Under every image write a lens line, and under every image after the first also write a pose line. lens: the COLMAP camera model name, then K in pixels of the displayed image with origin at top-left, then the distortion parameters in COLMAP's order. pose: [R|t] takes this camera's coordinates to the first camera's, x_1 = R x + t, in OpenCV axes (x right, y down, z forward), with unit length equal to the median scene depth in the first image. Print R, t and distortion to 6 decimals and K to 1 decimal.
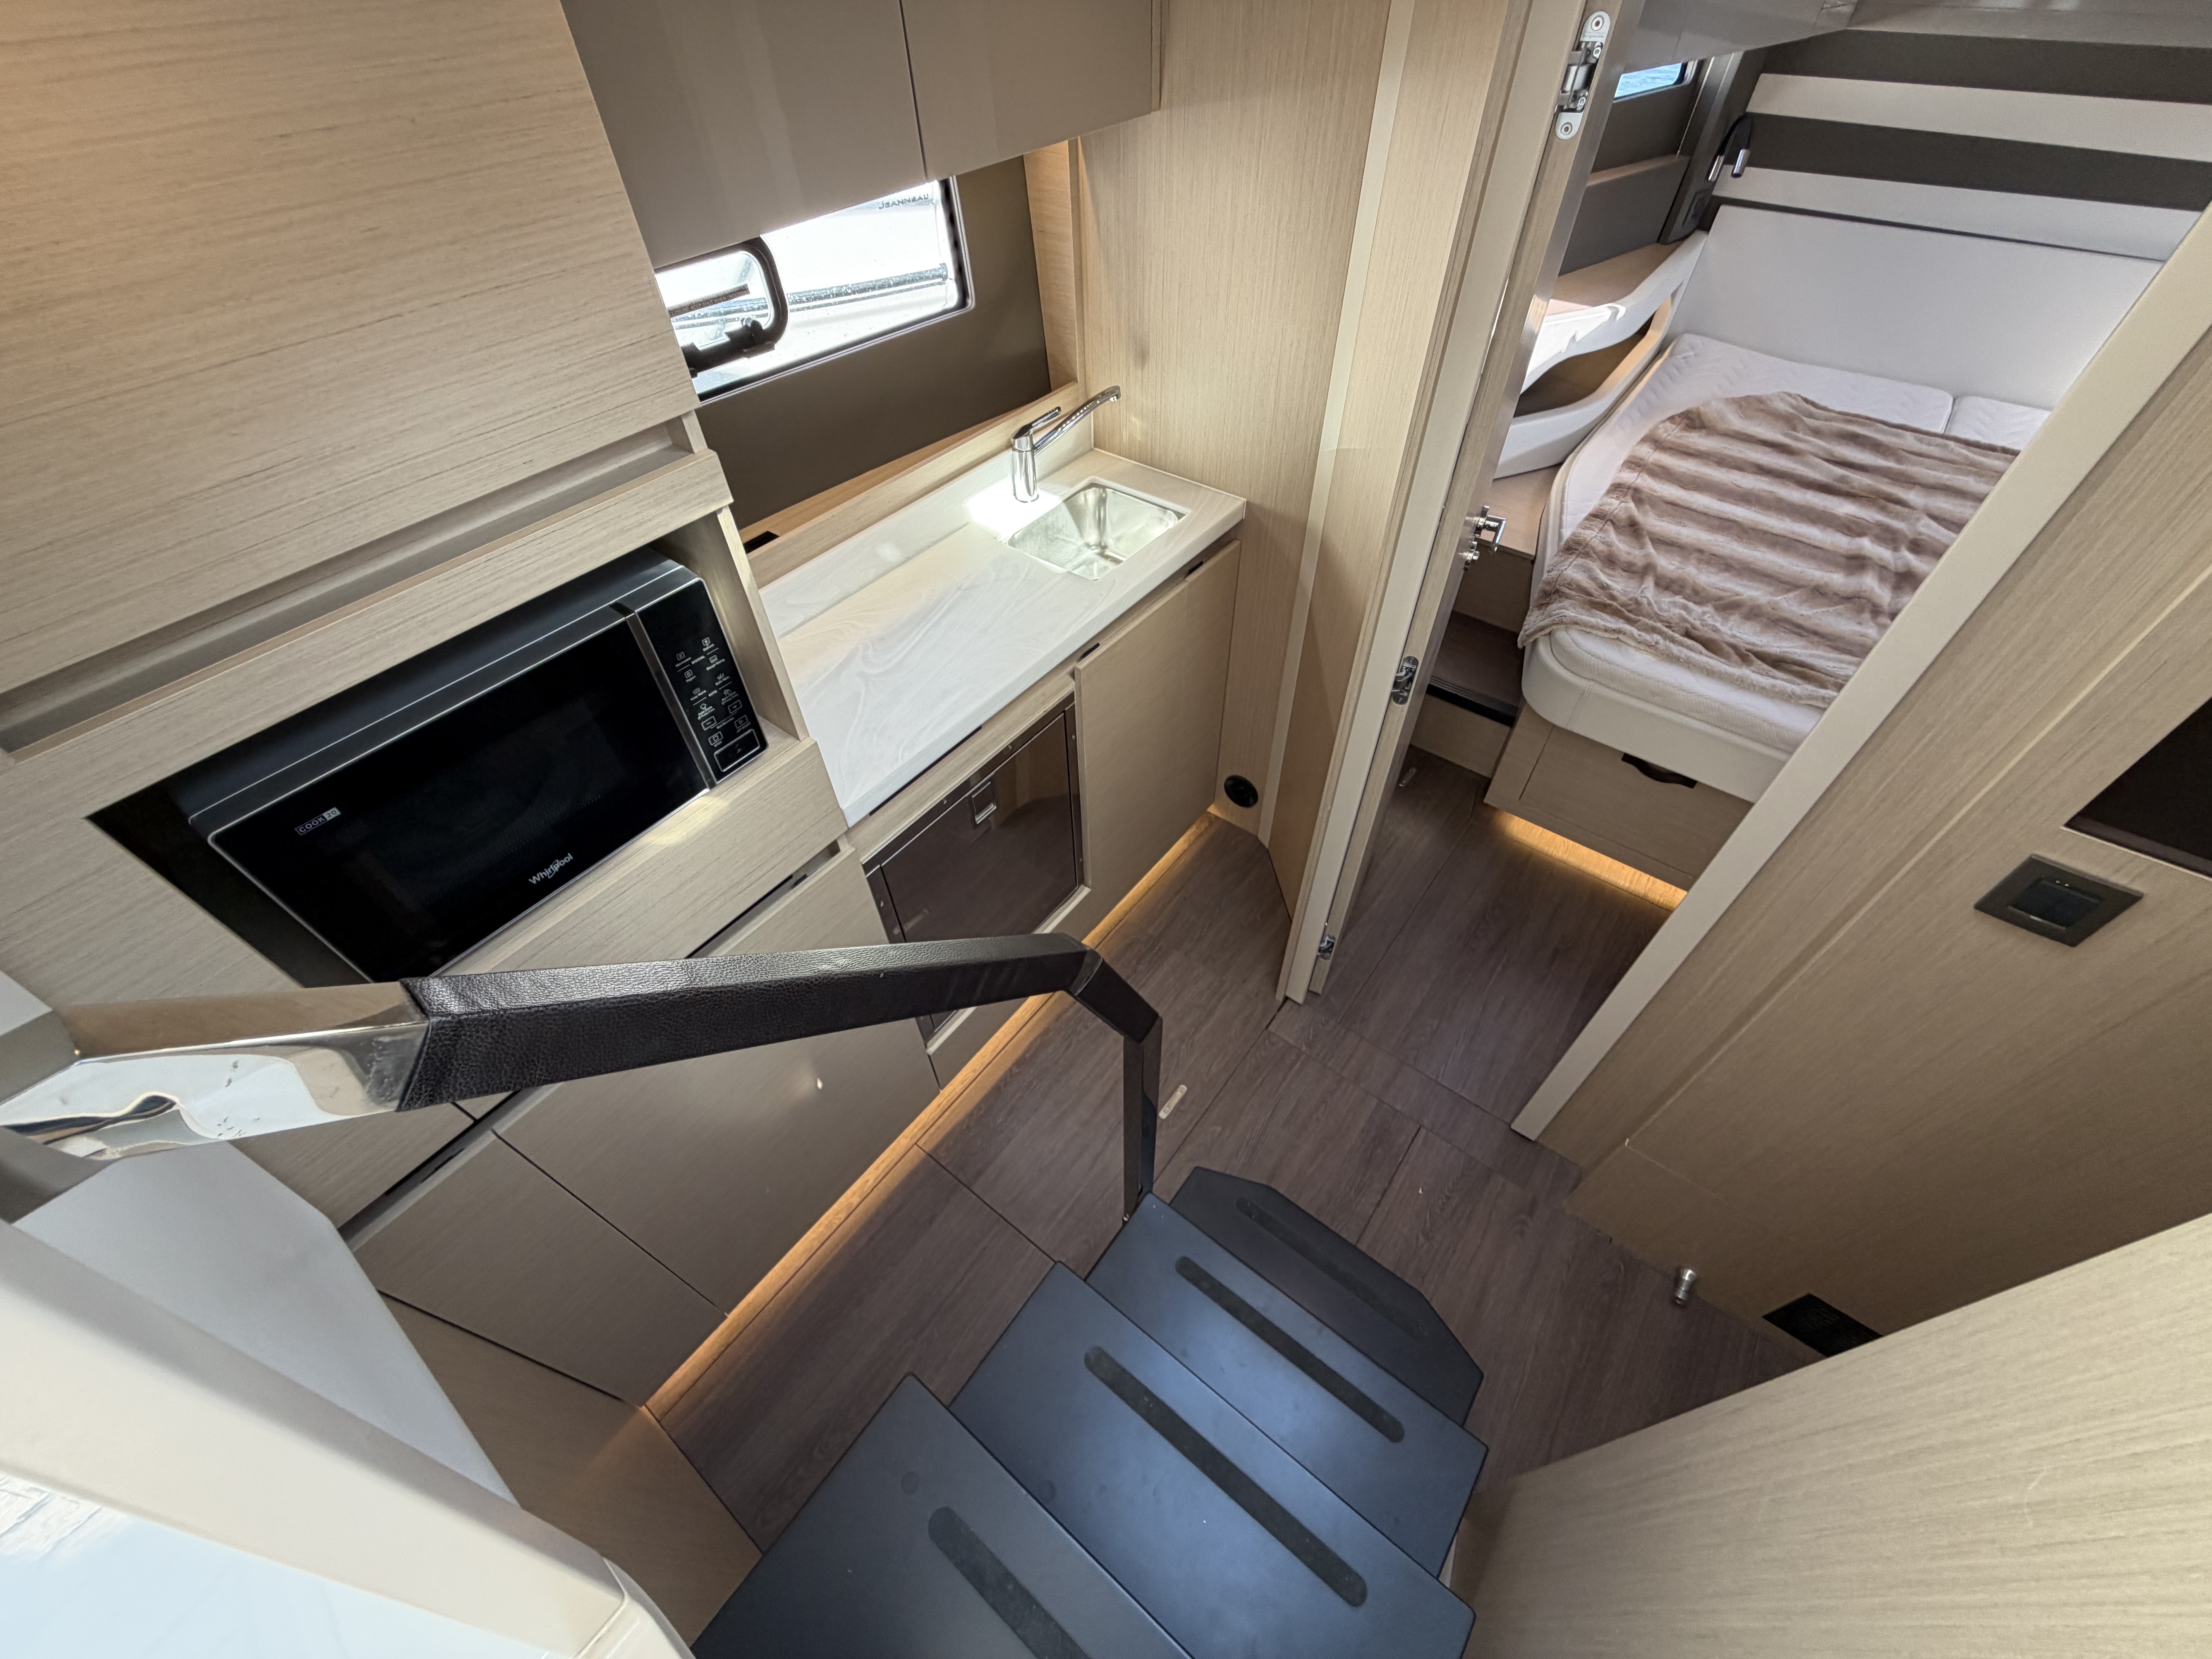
lens RADIAL K [[881.0, 0, 1098.6], [0, 881.0, 825.3], [0, 0, 1]] dist [0.000243, -0.000115]
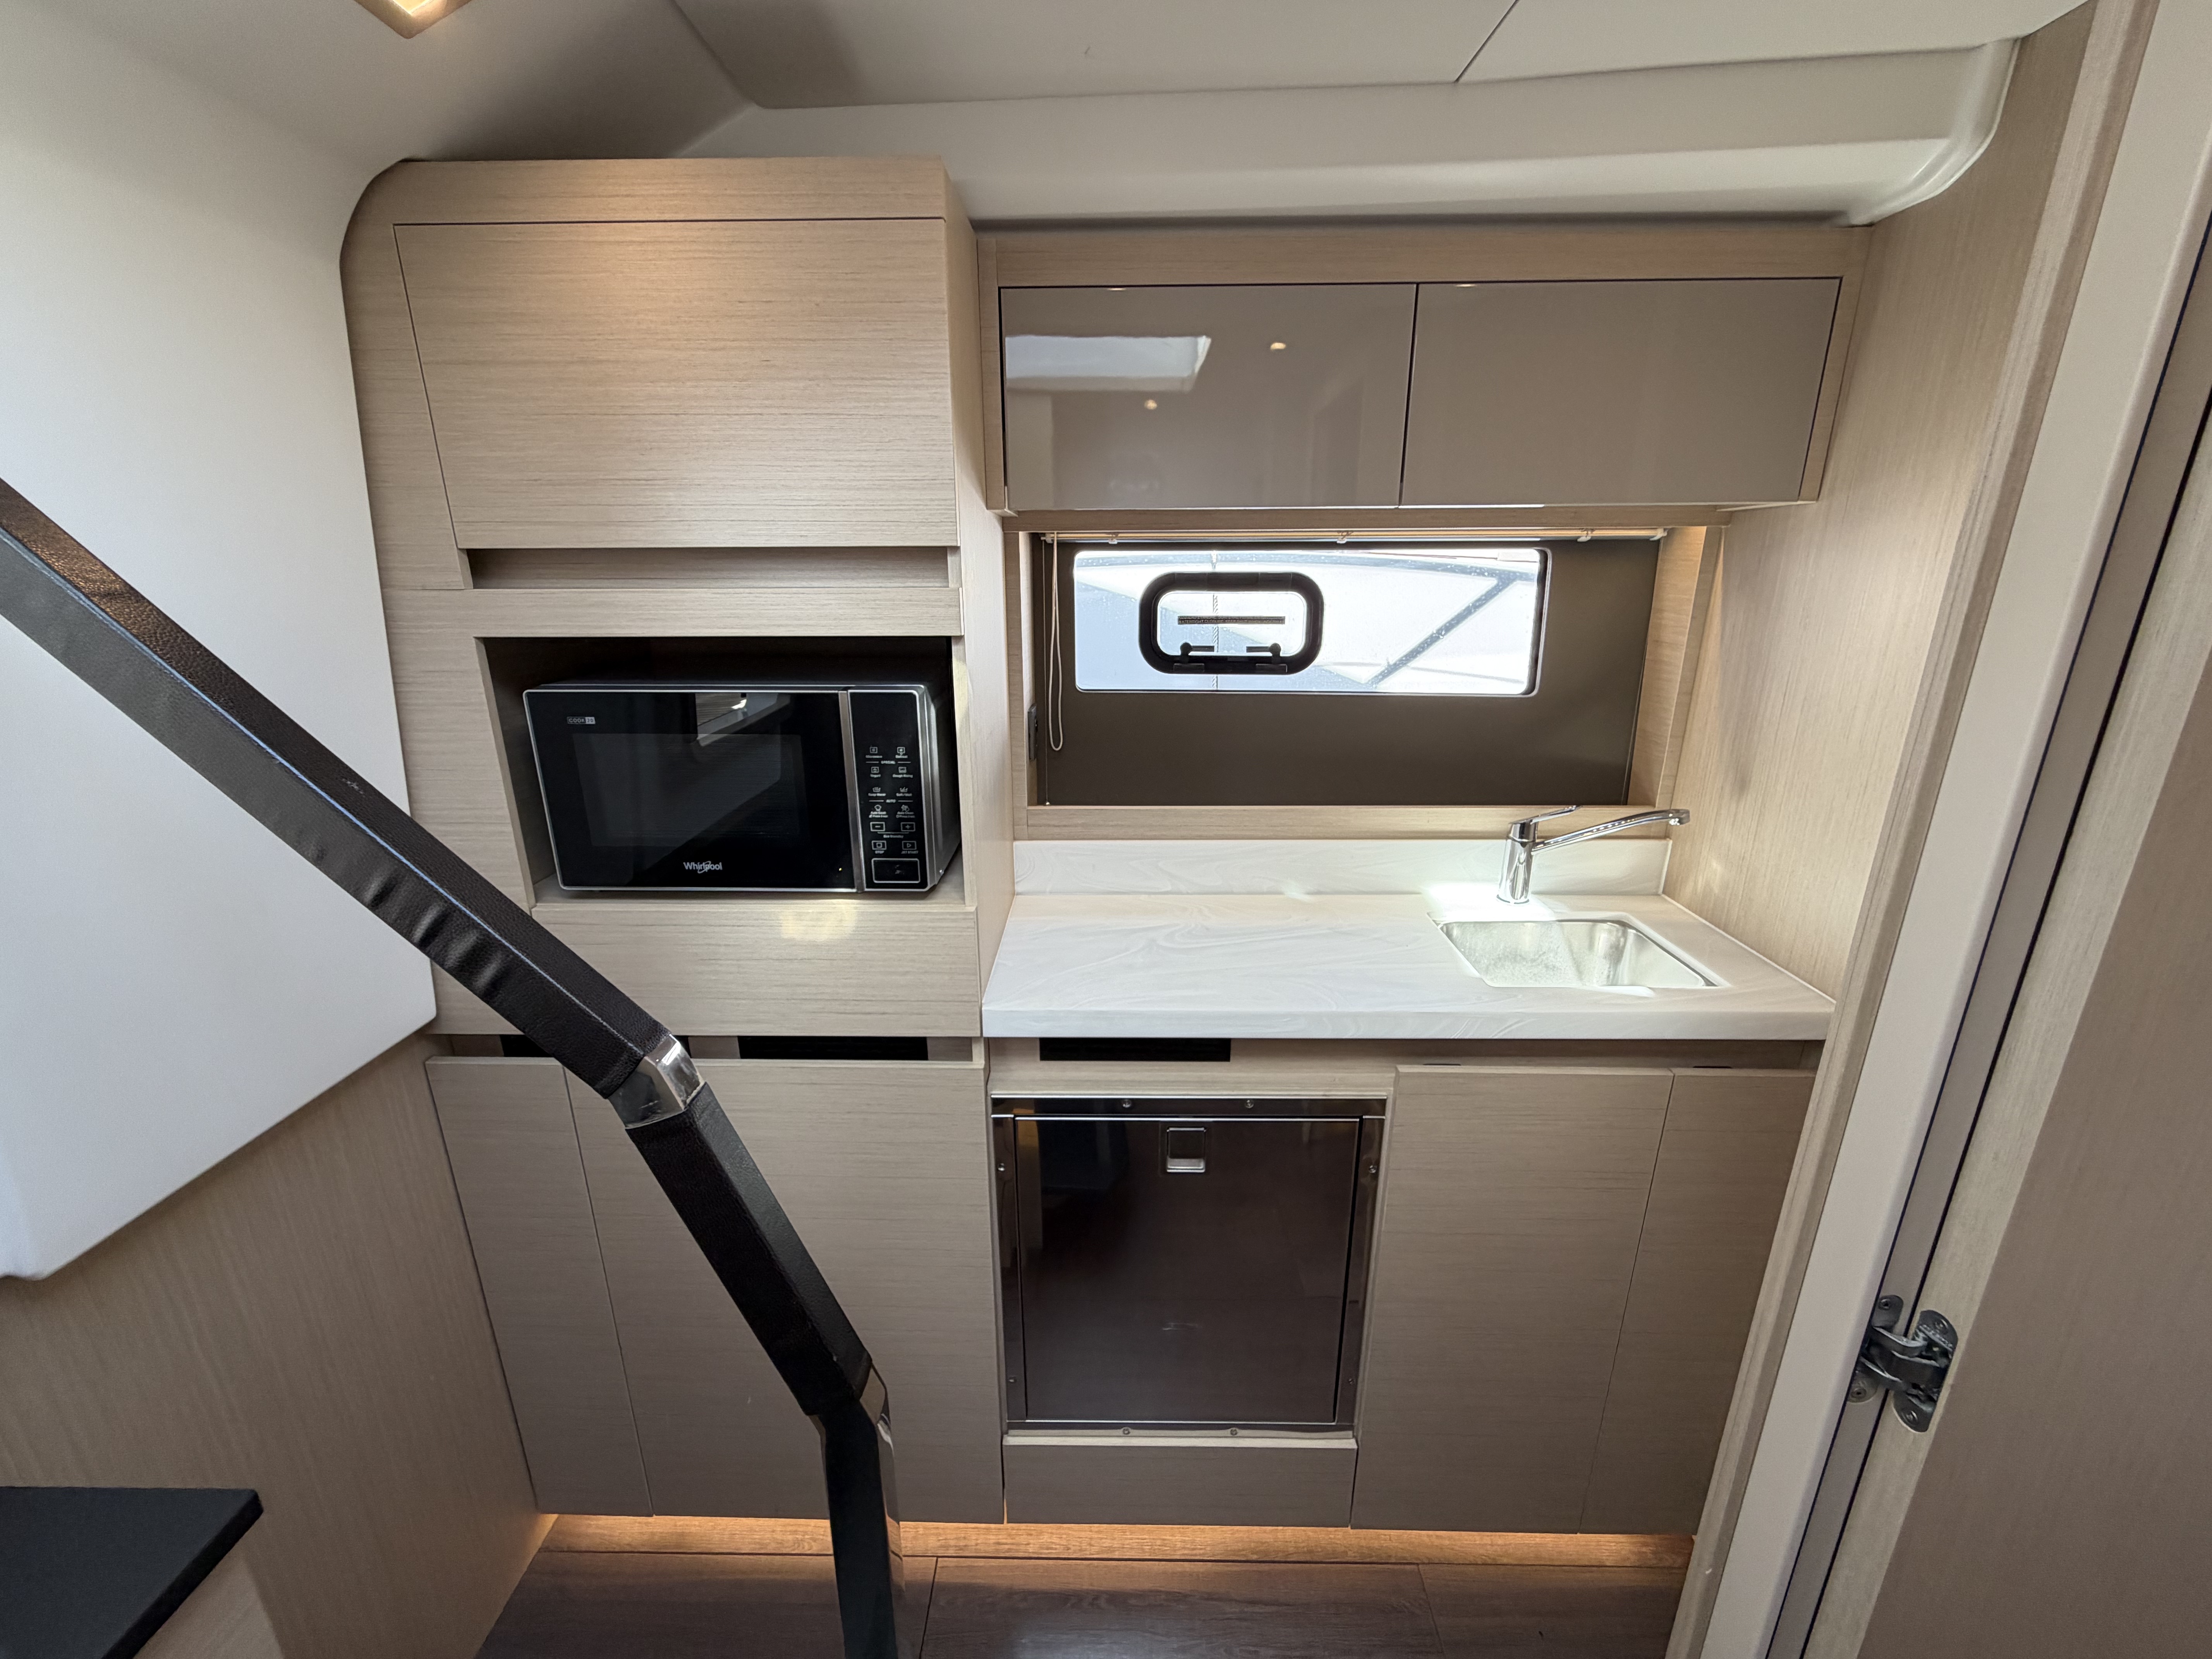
lens RADIAL K [[881.0, 0, 1101.1], [0, 881.0, 826.7], [0, 0, 1]] dist [0.000243, -0.000115]
pose [[0.602733, 0.250084, -0.757741, 0.346358], [-0.598333, 0.769929, -0.221827, -0.029071], [0.527931, 0.587084, 0.613695, 0.340766]]
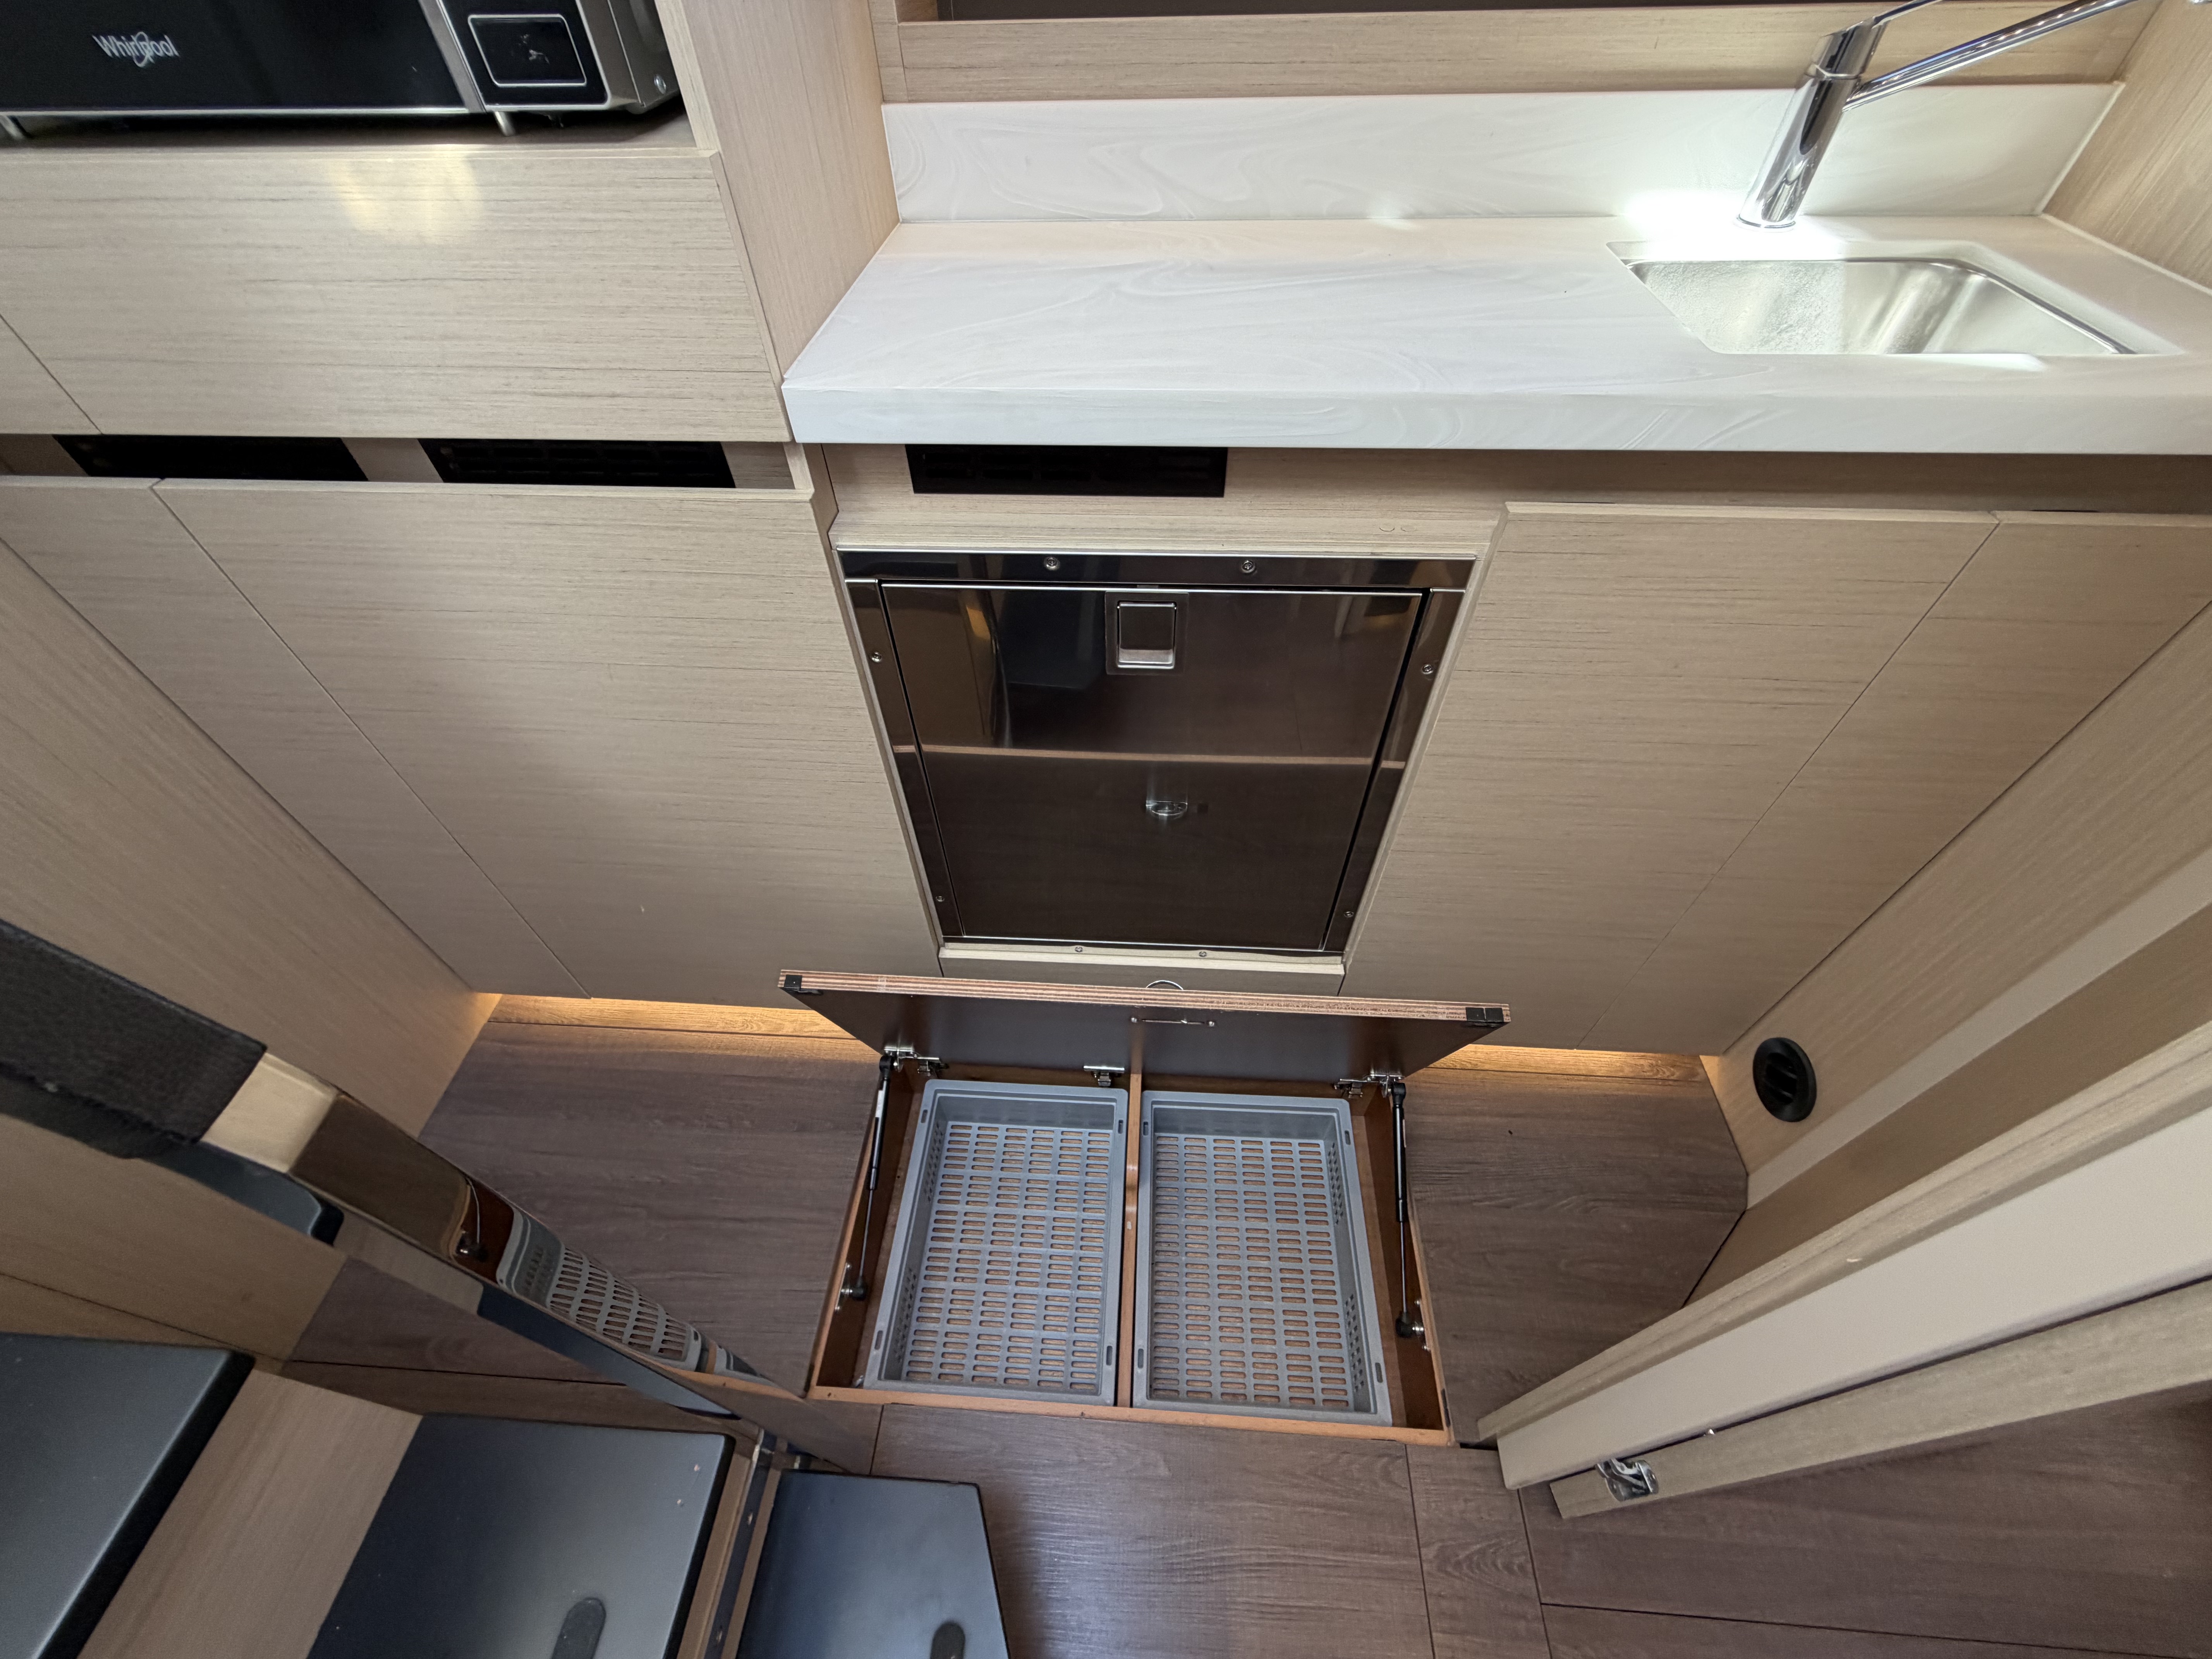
lens RADIAL K [[881.0, 0, 1100.0], [0, 881.0, 824.2], [0, 0, 1]] dist [0.000243, -0.000115]
pose [[0.562758, 0.624480, -0.541597, 0.201014], [-0.608209, 0.756522, 0.240323, -0.051288], [0.559808, 0.194161, 0.805554, 0.624245]]
